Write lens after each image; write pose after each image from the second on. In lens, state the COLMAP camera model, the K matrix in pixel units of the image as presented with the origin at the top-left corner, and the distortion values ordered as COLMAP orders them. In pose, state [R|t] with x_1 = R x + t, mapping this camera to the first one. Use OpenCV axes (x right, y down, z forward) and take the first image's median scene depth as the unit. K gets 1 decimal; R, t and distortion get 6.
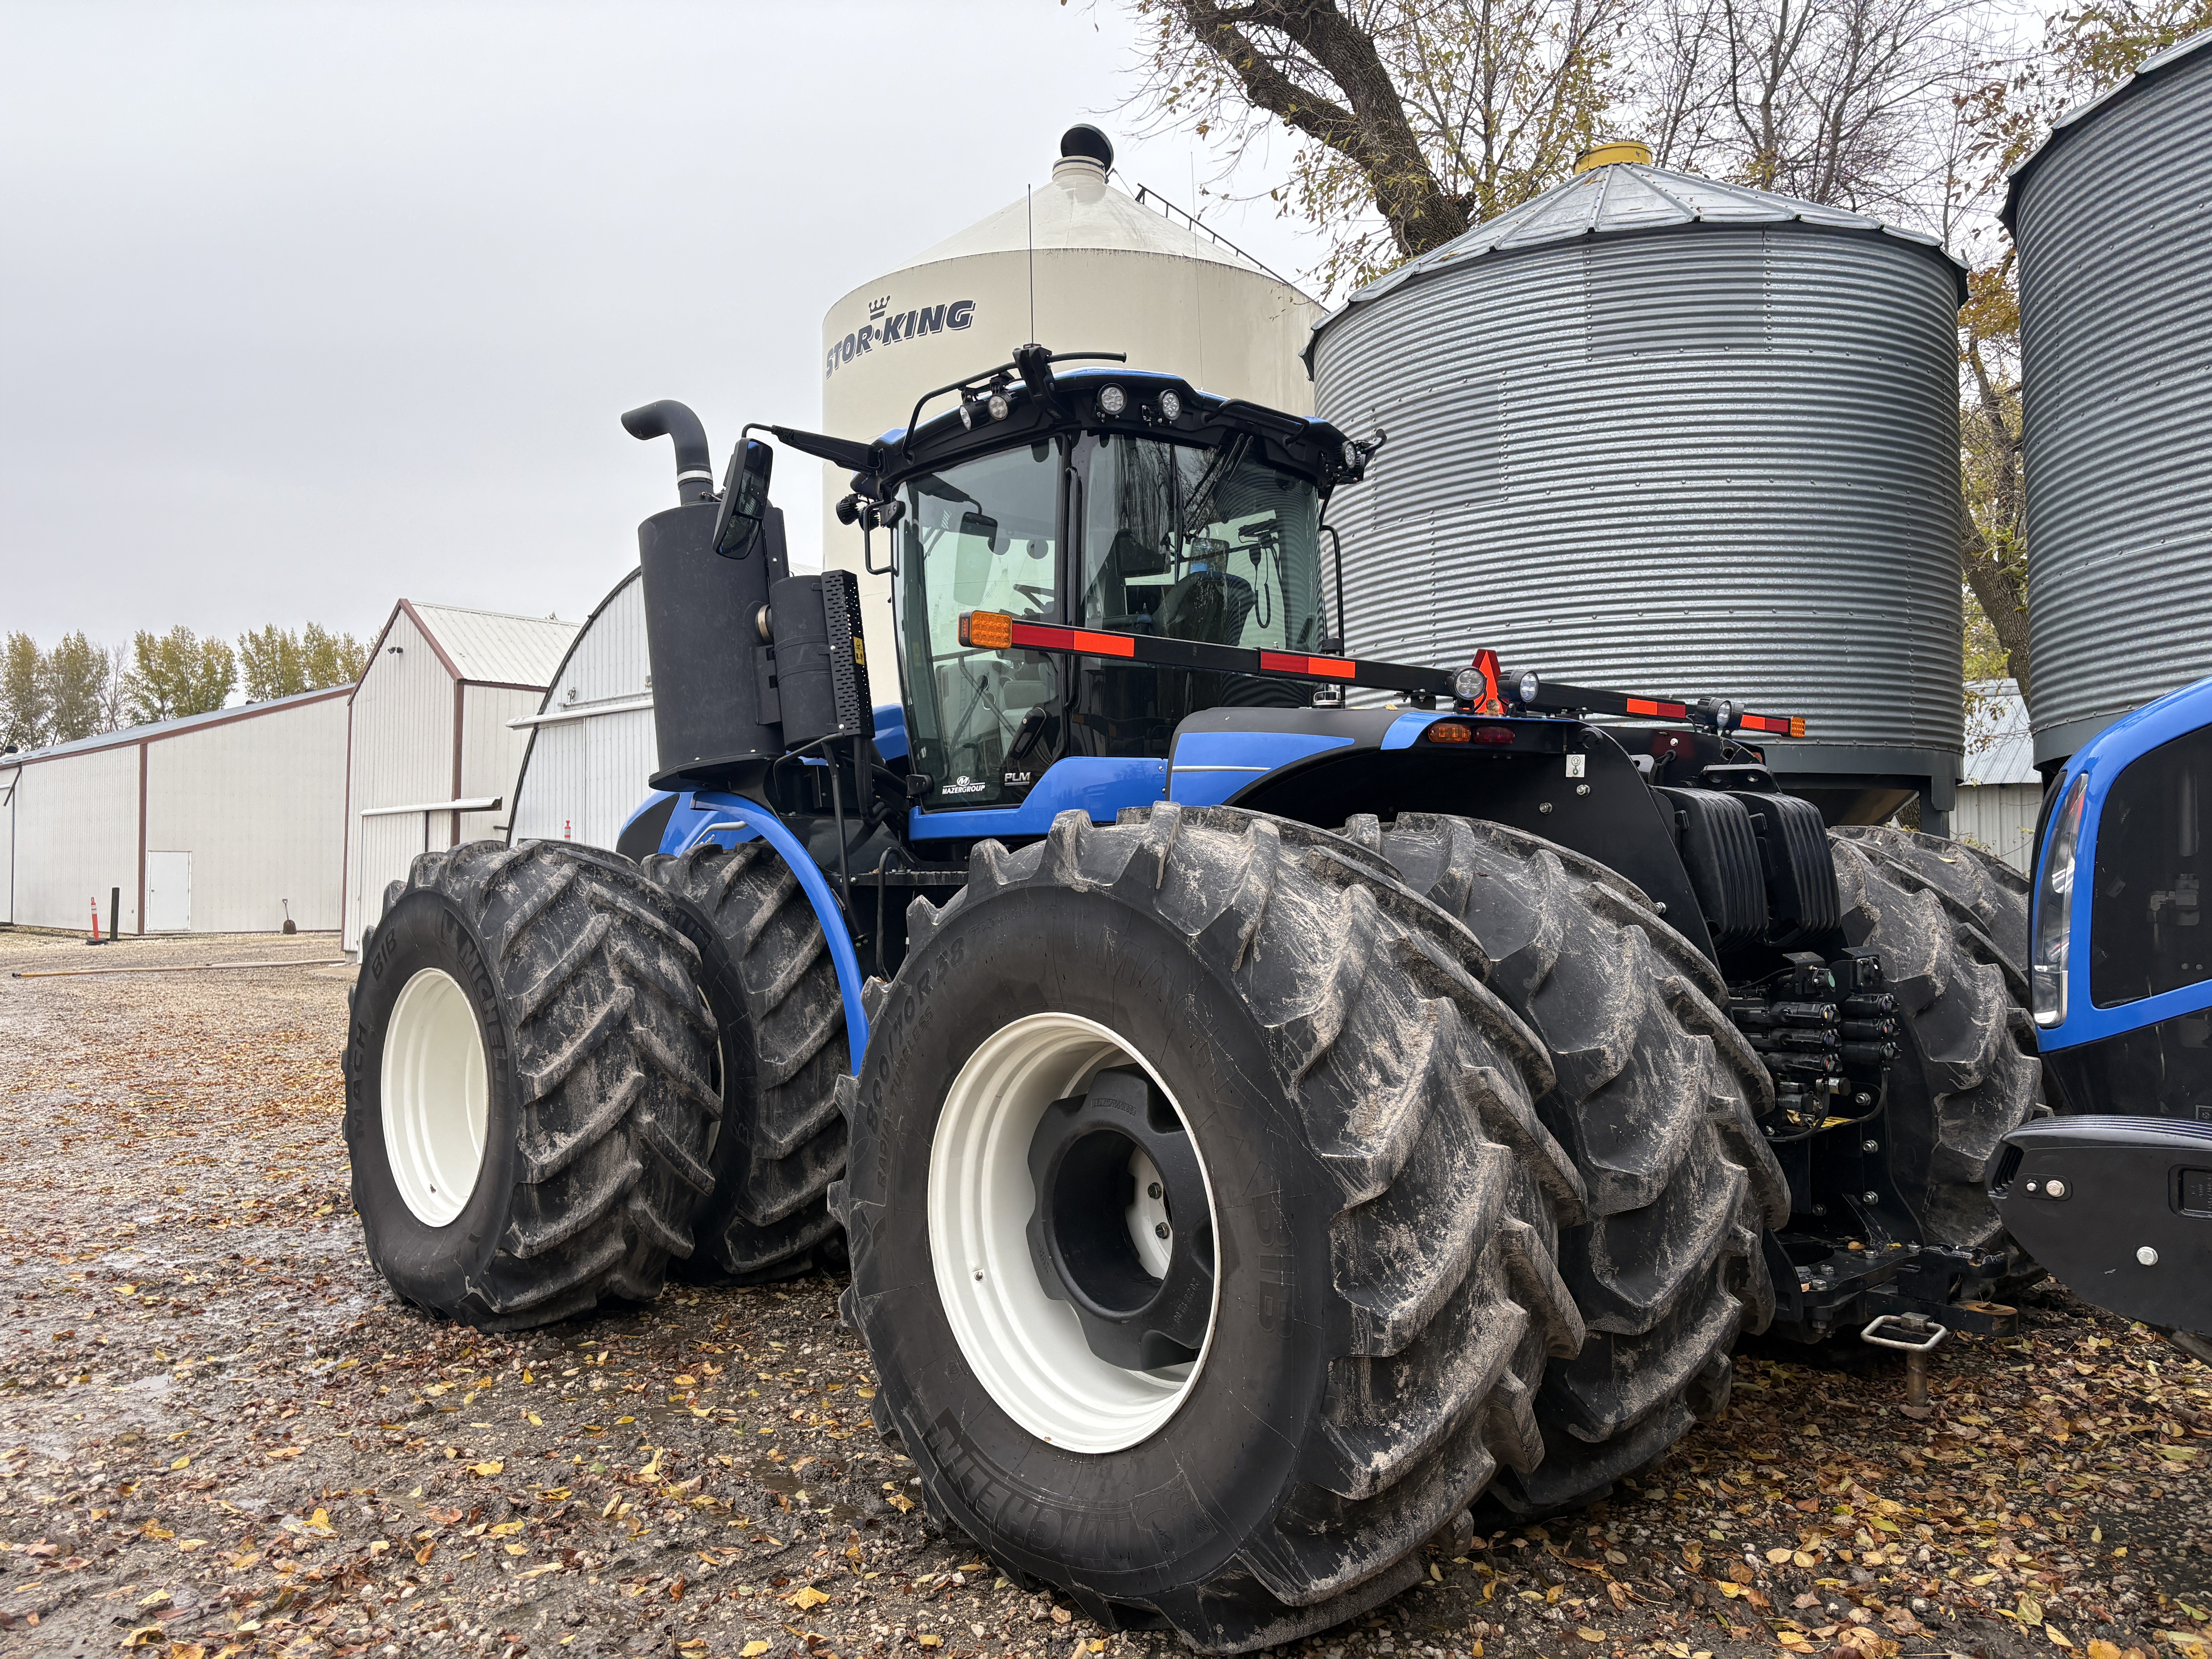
lens RADIAL K [[1675.0, 0, 1106.0], [0, 1675.0, 829.5], [0, 0, 1]] dist [0.053364, -0.062892]
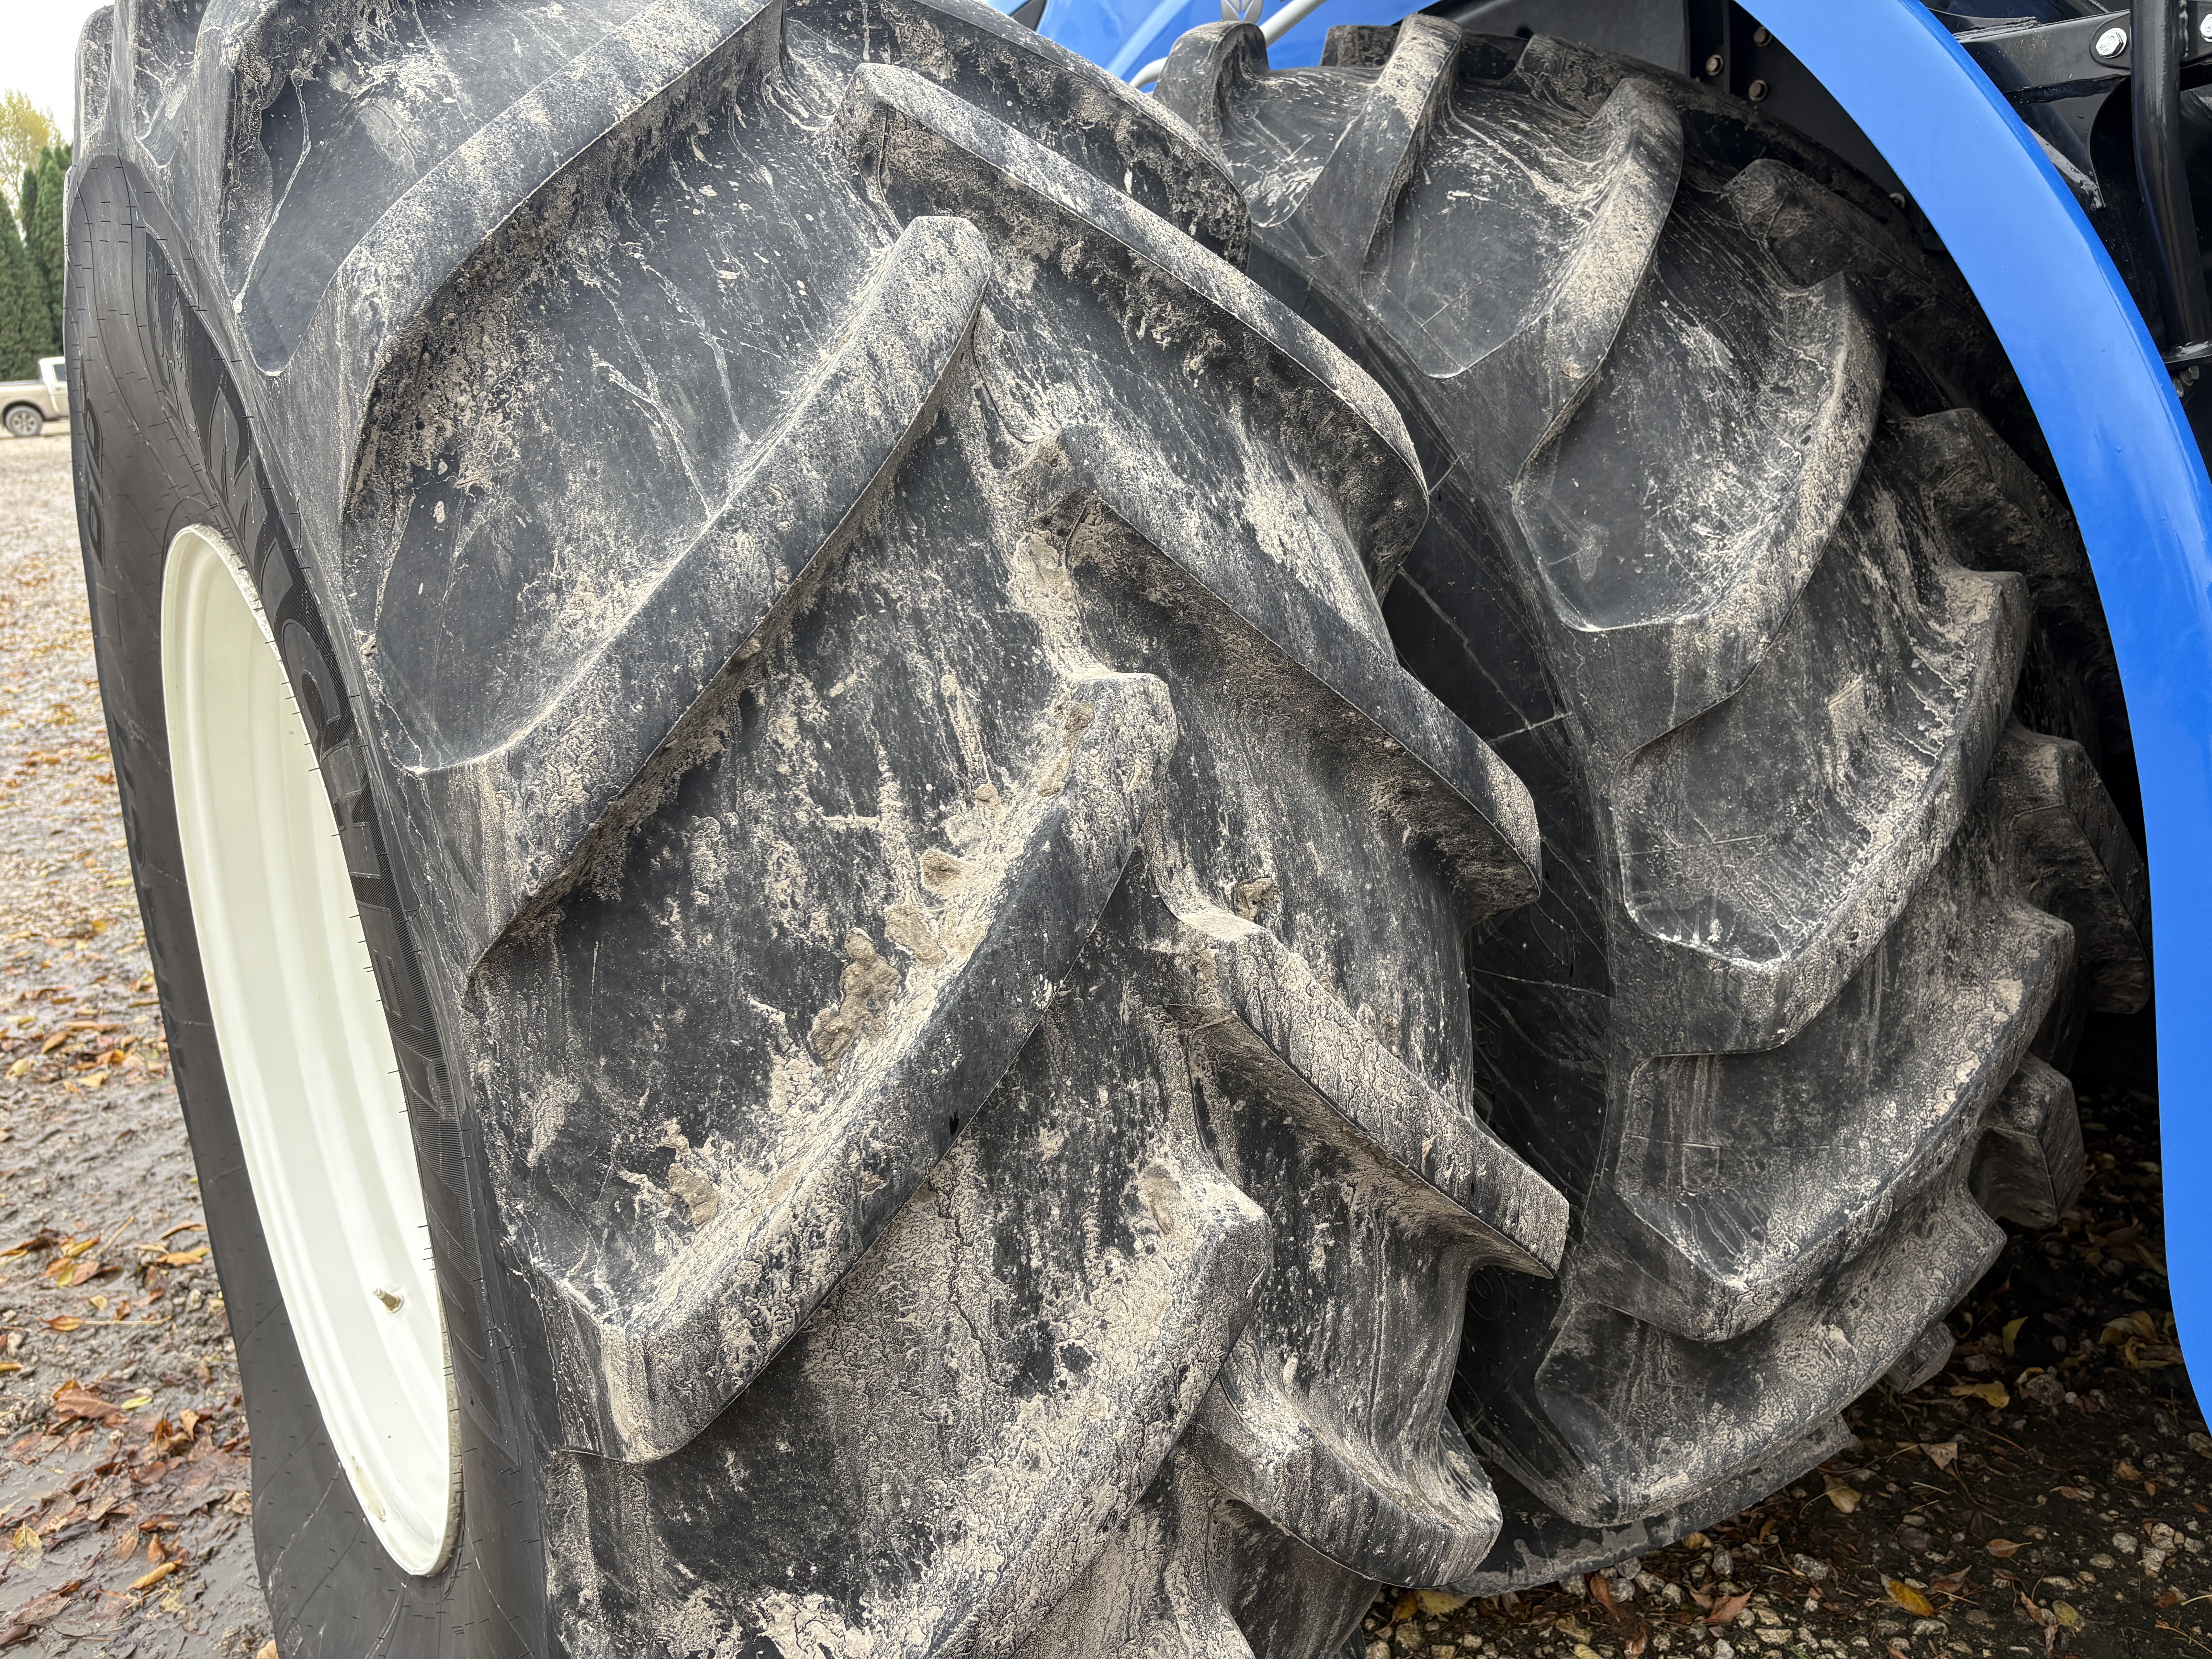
lens RADIAL K [[1675.0, 0, 1106.0], [0, 1675.0, 829.5], [0, 0, 1]] dist [0.053364, -0.062892]
pose [[0.990971, 0.015162, -0.133213, -0.268826], [0.025492, 0.954152, 0.298234, 0.060746], [0.131627, -0.298937, 0.945151, 0.855097]]
